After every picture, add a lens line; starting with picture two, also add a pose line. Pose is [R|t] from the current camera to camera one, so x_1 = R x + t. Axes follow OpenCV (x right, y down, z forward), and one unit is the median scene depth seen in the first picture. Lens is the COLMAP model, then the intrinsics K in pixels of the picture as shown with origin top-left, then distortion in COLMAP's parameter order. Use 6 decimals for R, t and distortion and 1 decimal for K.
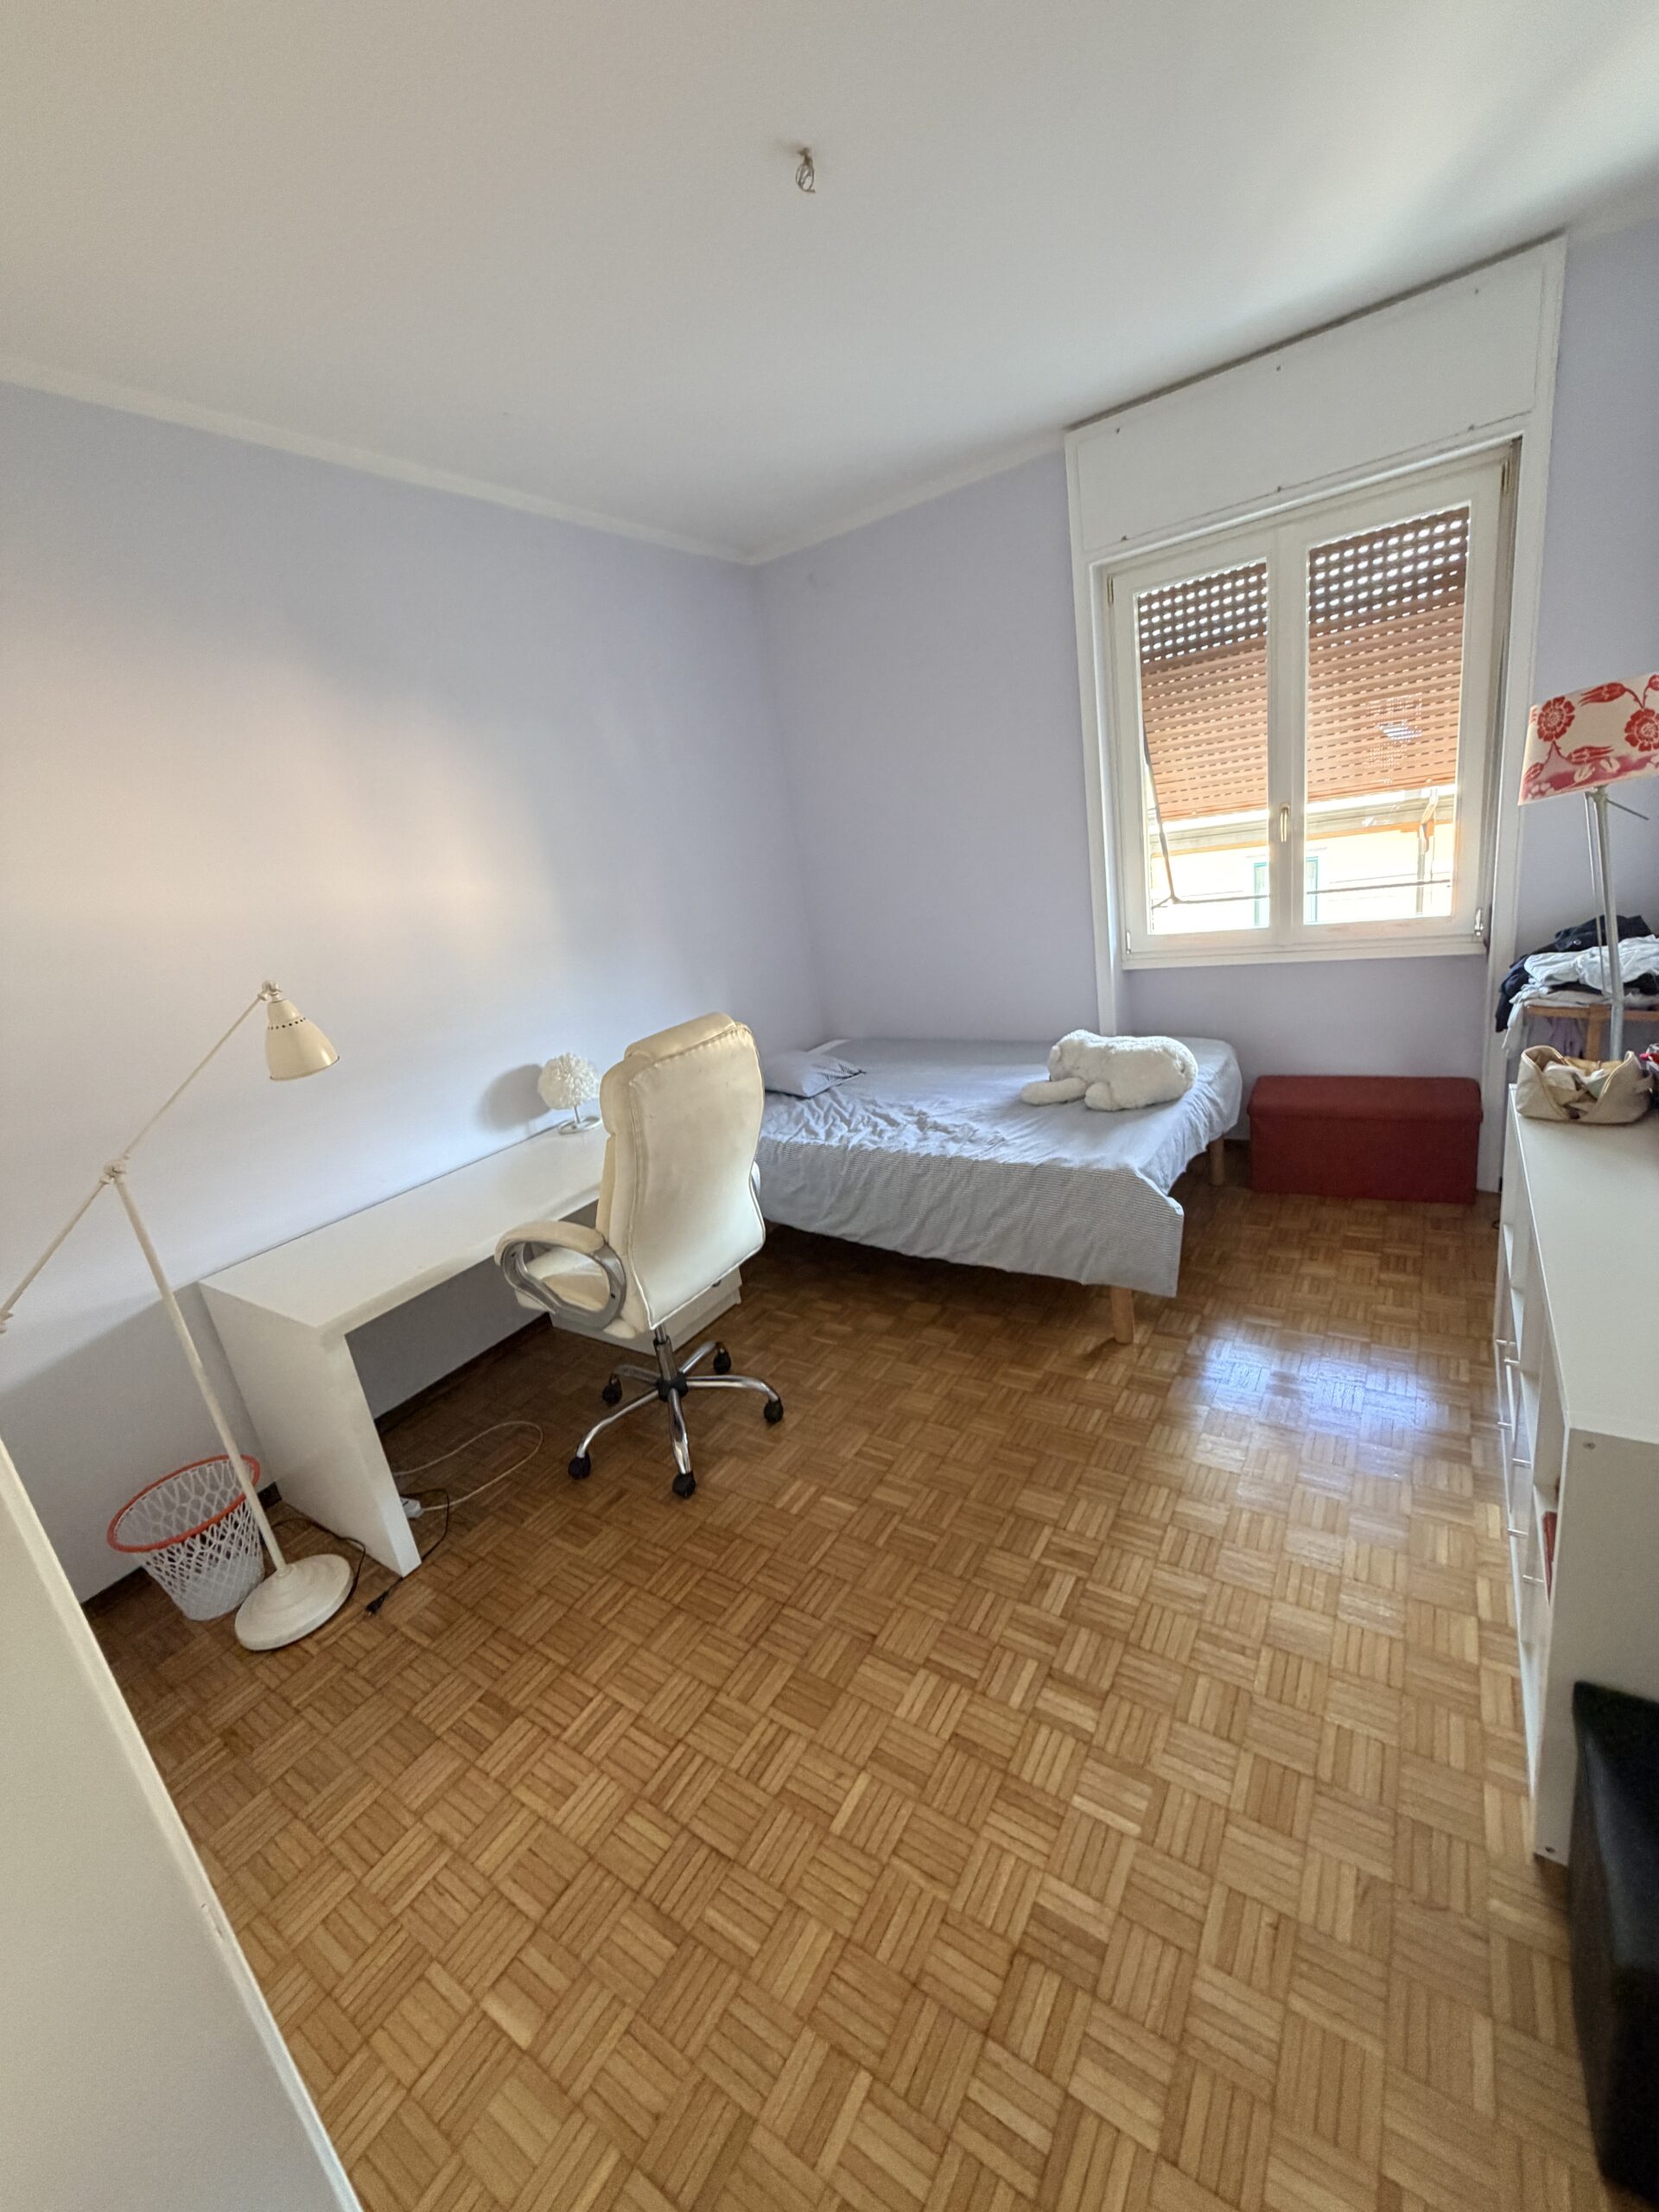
lens RADIAL K [[874.9, 0, 827.0], [0, 874.9, 1104.2], [0, 0, 1]] dist [-0.000438, 0.000563]
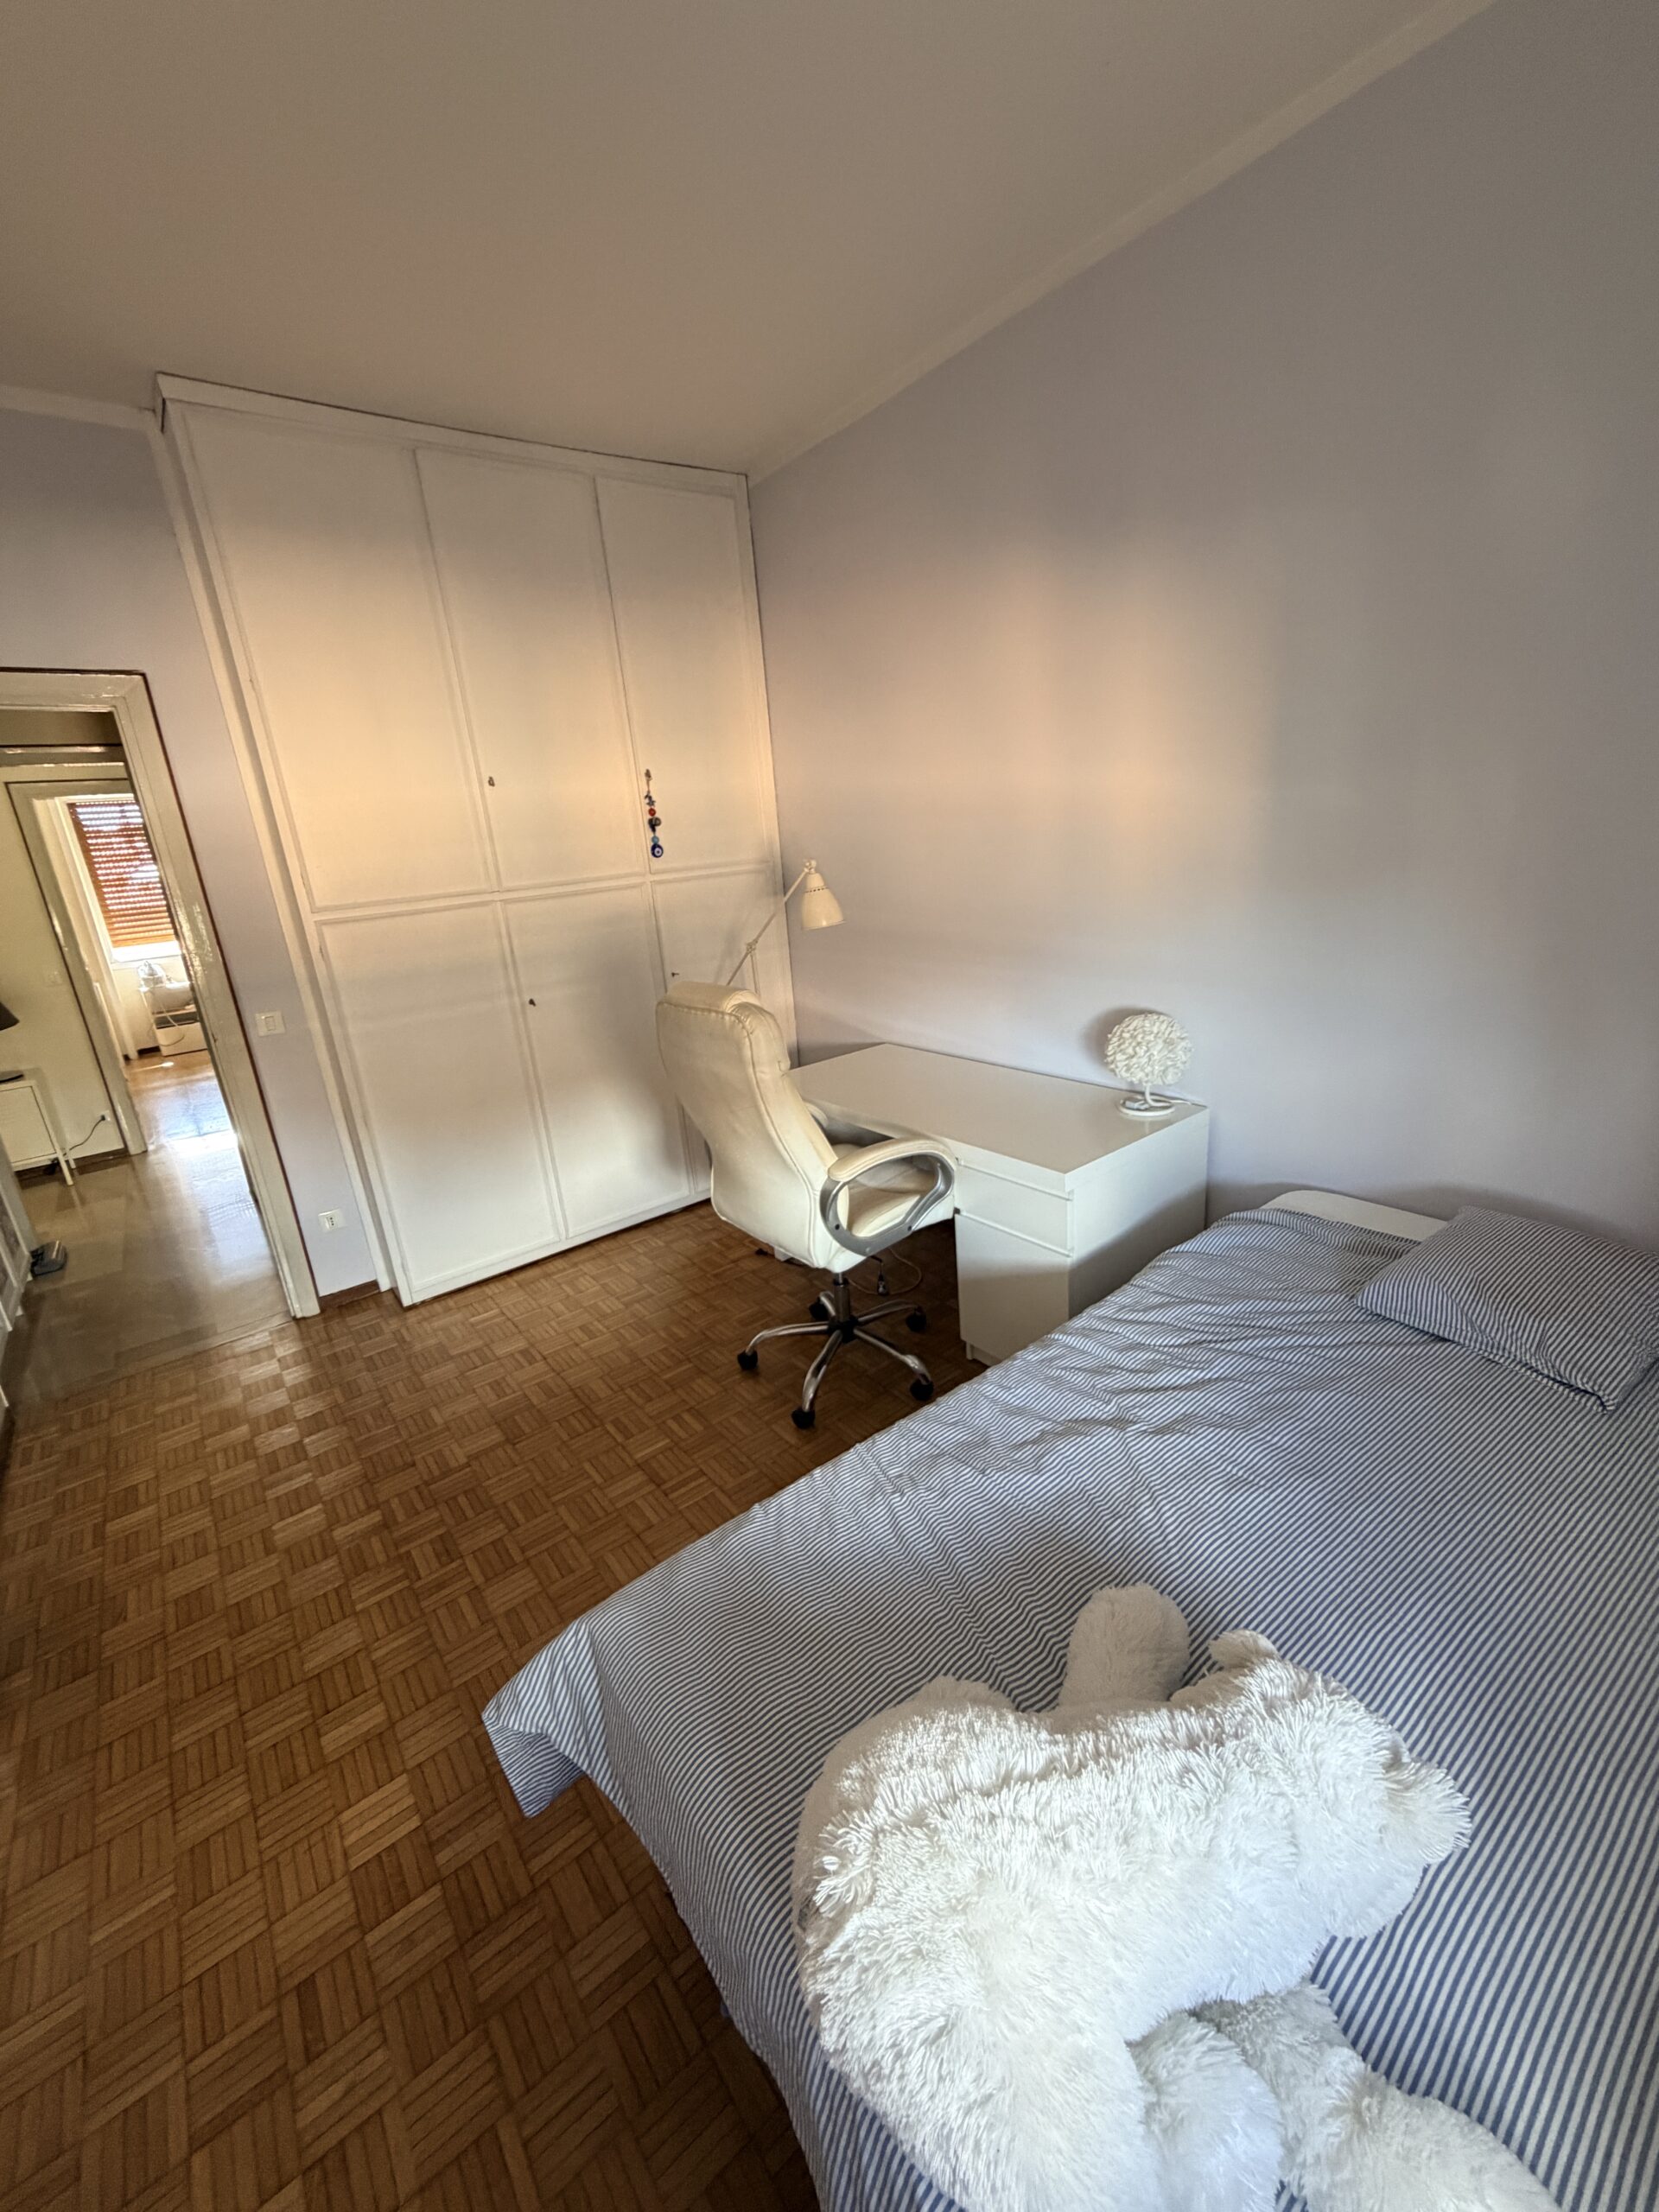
lens RADIAL K [[874.9, 0, 827.3], [0, 874.9, 1101.6], [0, 0, 1]] dist [-0.000438, 0.000563]
pose [[-0.304664, 0.431894, -0.848910, 0.519207], [-0.154969, 0.856927, 0.491590, -0.360339], [0.939768, 0.281324, -0.194145, 0.996385]]
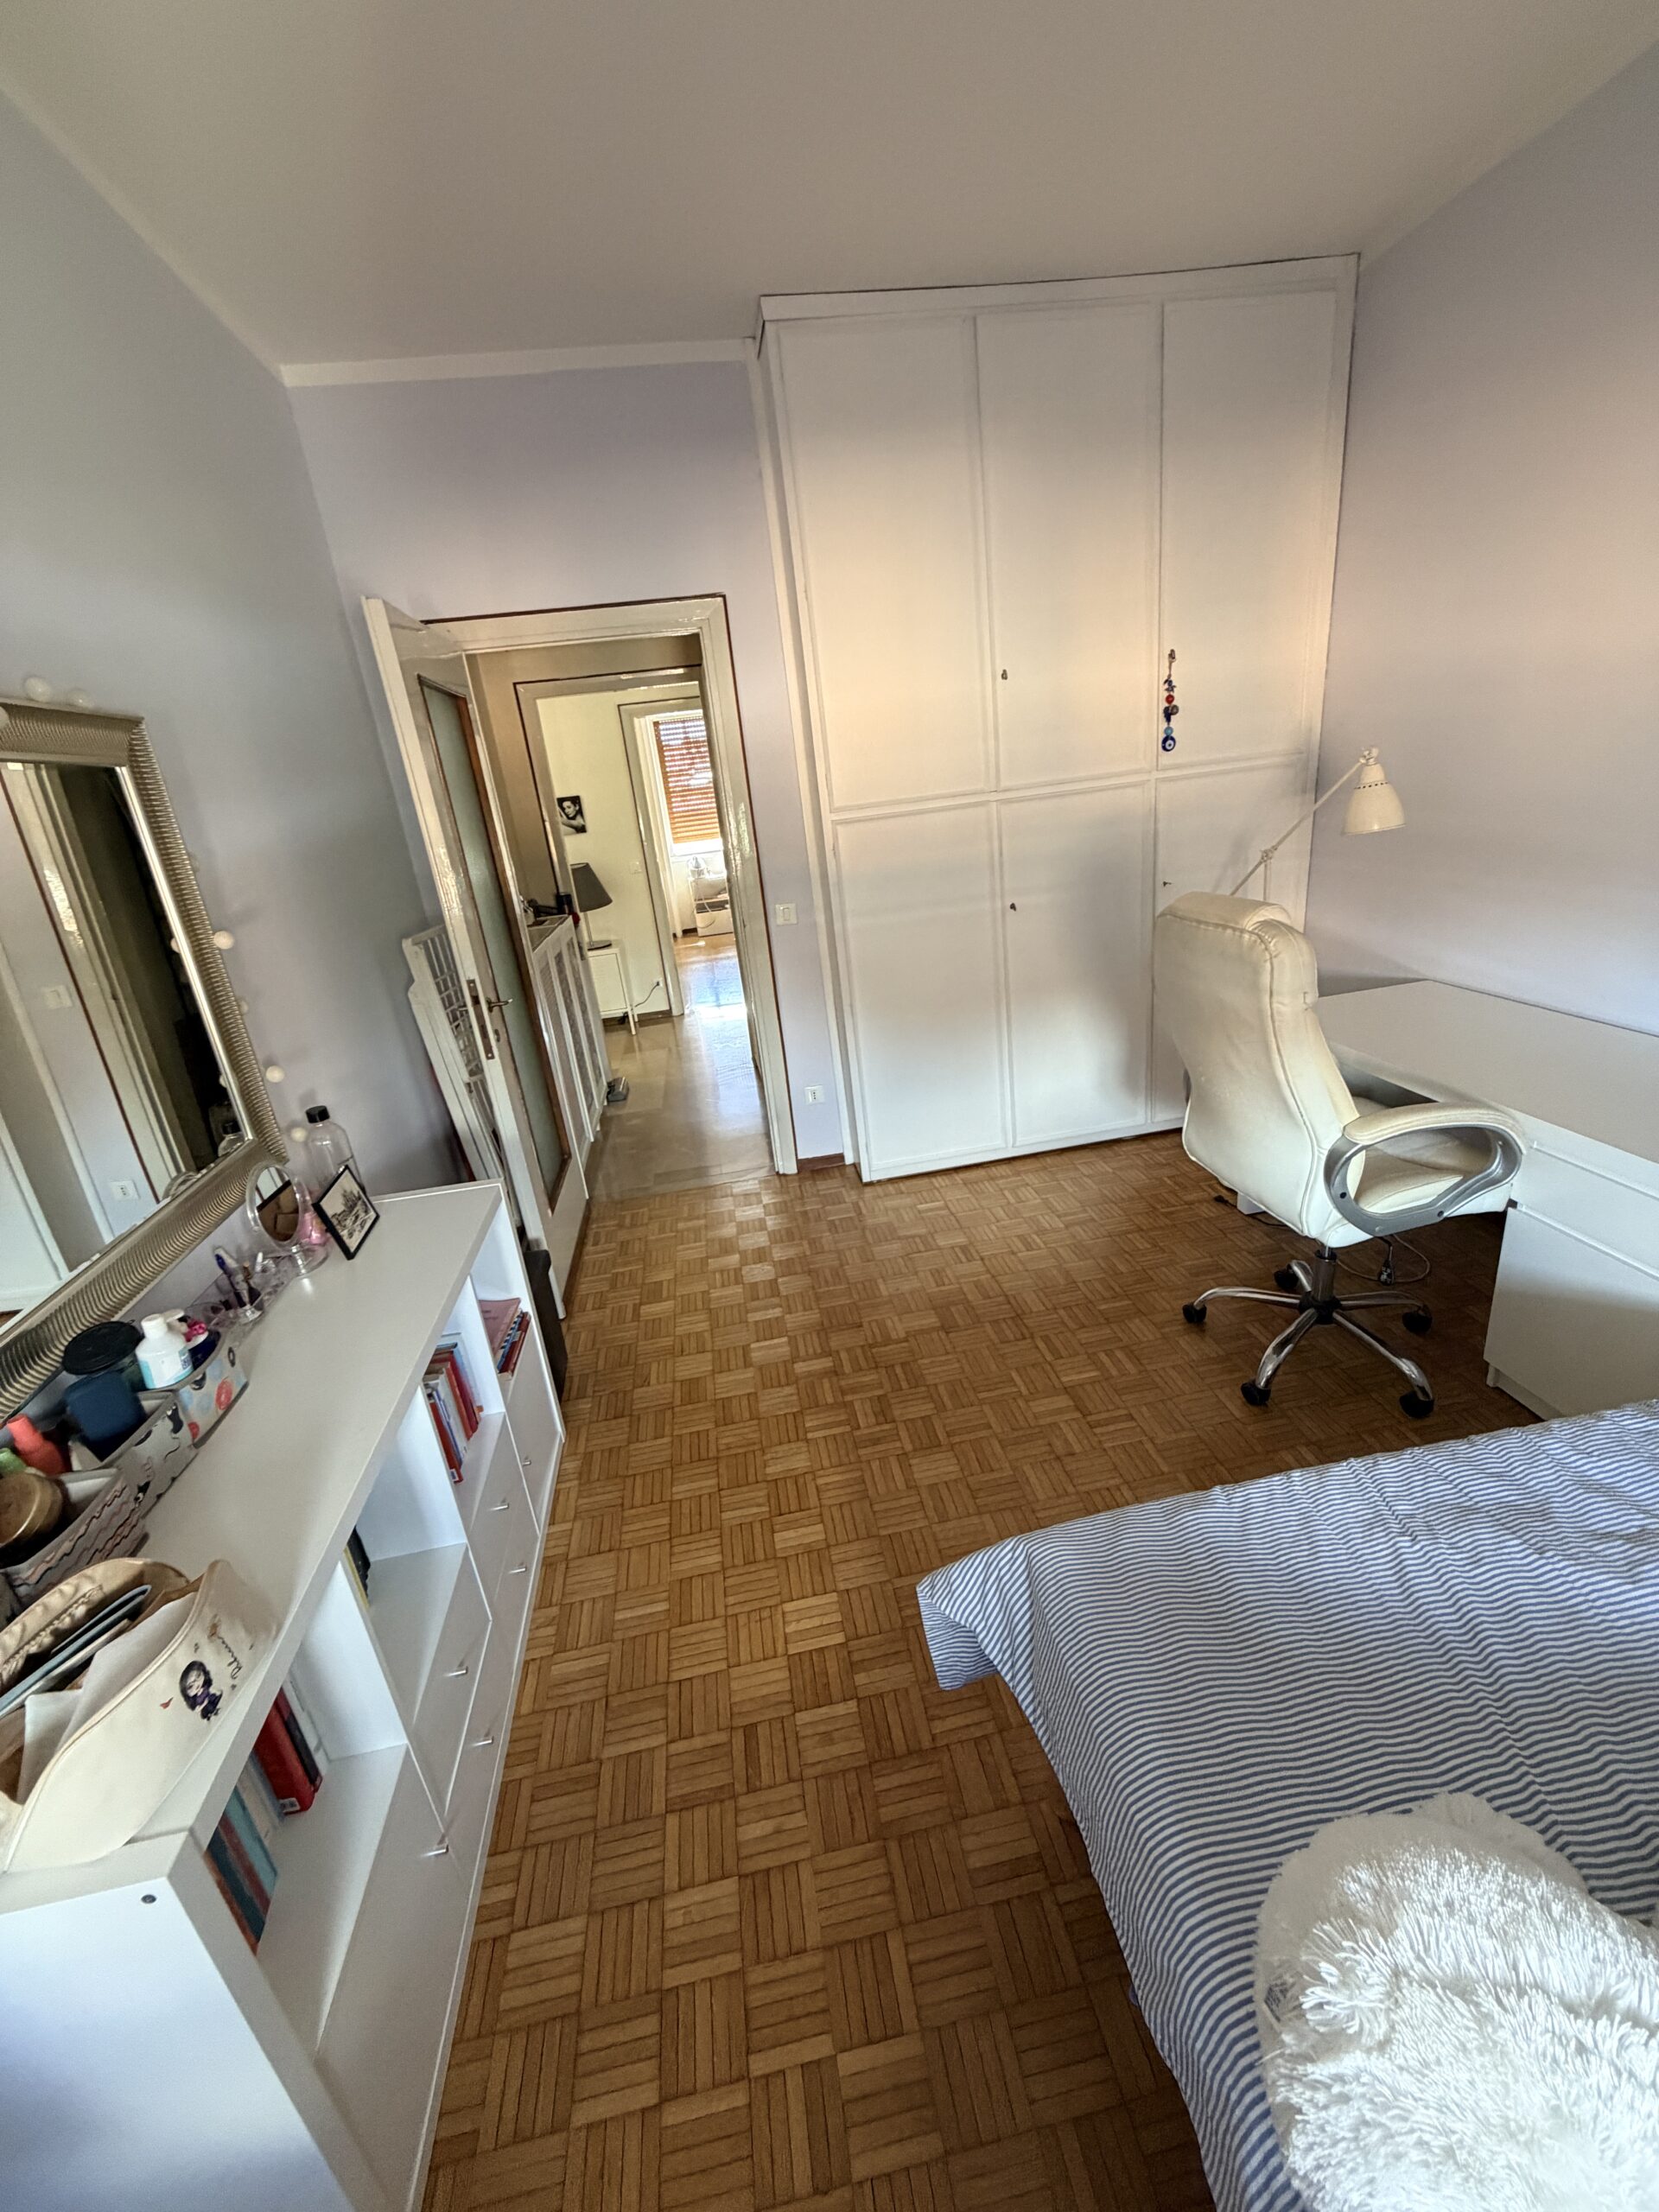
lens RADIAL K [[874.9, 0, 831.8], [0, 874.9, 1100.7], [0, 0, 1]] dist [-0.000438, 0.000563]
pose [[-0.710902, 0.432675, -0.554446, 0.510812], [0.003738, 0.790673, 0.612228, -0.344052], [0.703281, 0.433161, -0.563709, 0.956035]]
